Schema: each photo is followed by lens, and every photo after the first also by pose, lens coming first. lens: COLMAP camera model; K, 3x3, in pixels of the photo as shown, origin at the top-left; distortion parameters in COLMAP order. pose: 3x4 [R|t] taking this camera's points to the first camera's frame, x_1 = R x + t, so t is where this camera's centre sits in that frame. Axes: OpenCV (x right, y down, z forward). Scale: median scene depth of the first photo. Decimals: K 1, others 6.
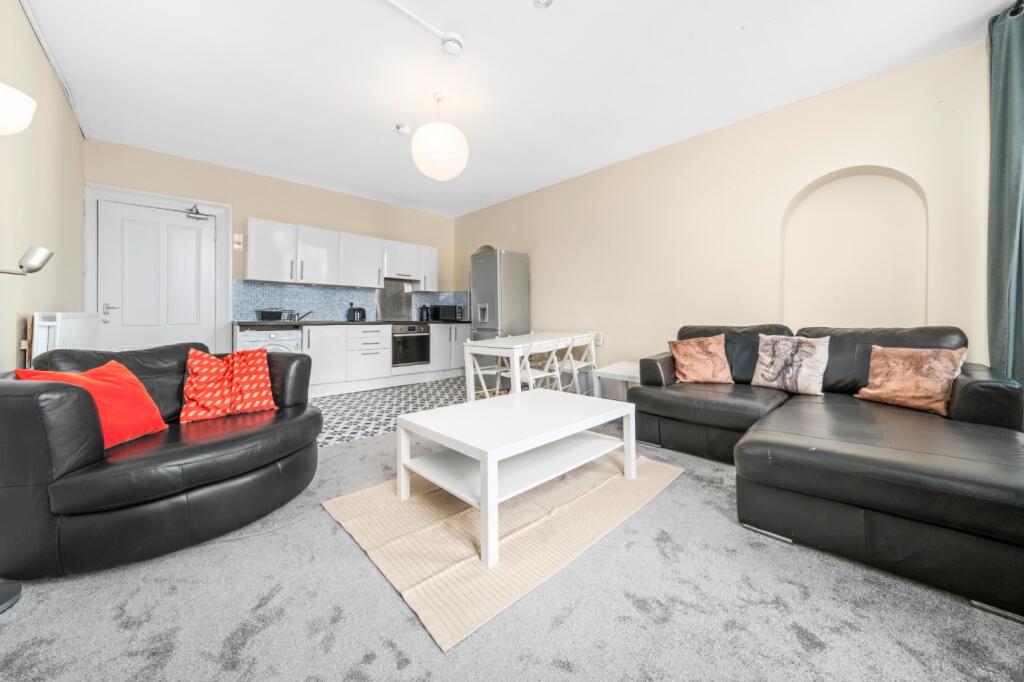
lens RADIAL K [[352.9, 0, 511.3], [0, 352.9, 328.2], [0, 0, 1]] dist [0.000165, 0.000004]
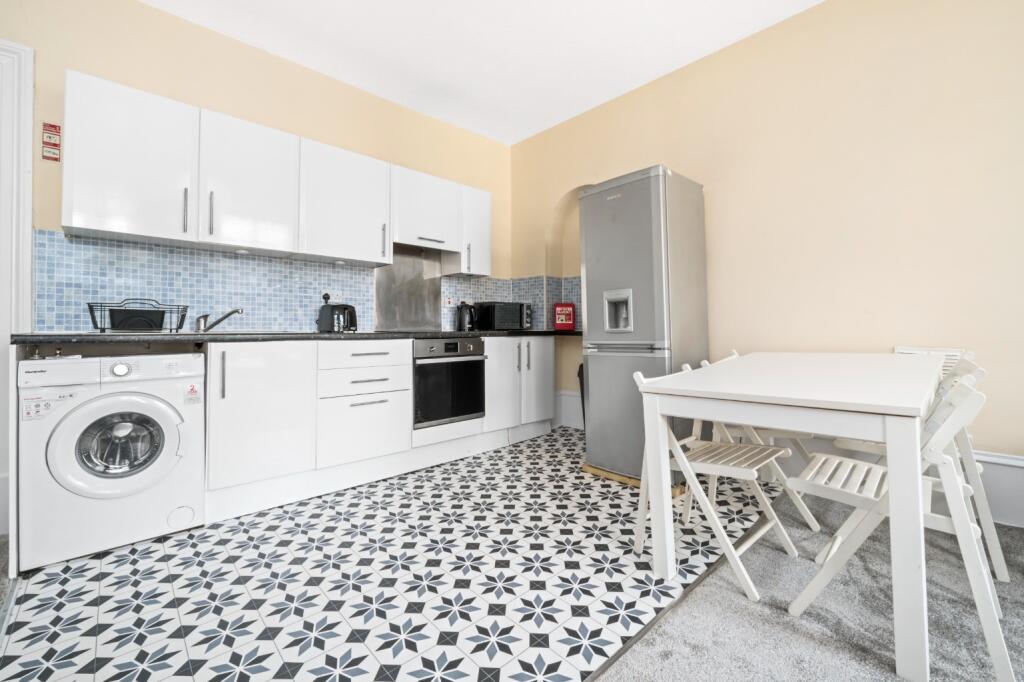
lens RADIAL K [[415.6, 0, 512.0], [0, 415.6, 341.0], [0, 0, 1]] dist [-0.000792, -0.000156]
pose [[0.999917, -0.009368, 0.008881, -0.202479], [0.009437, 0.999926, -0.007738, -0.001658], [-0.008807, 0.007821, 0.999931, 0.425455]]
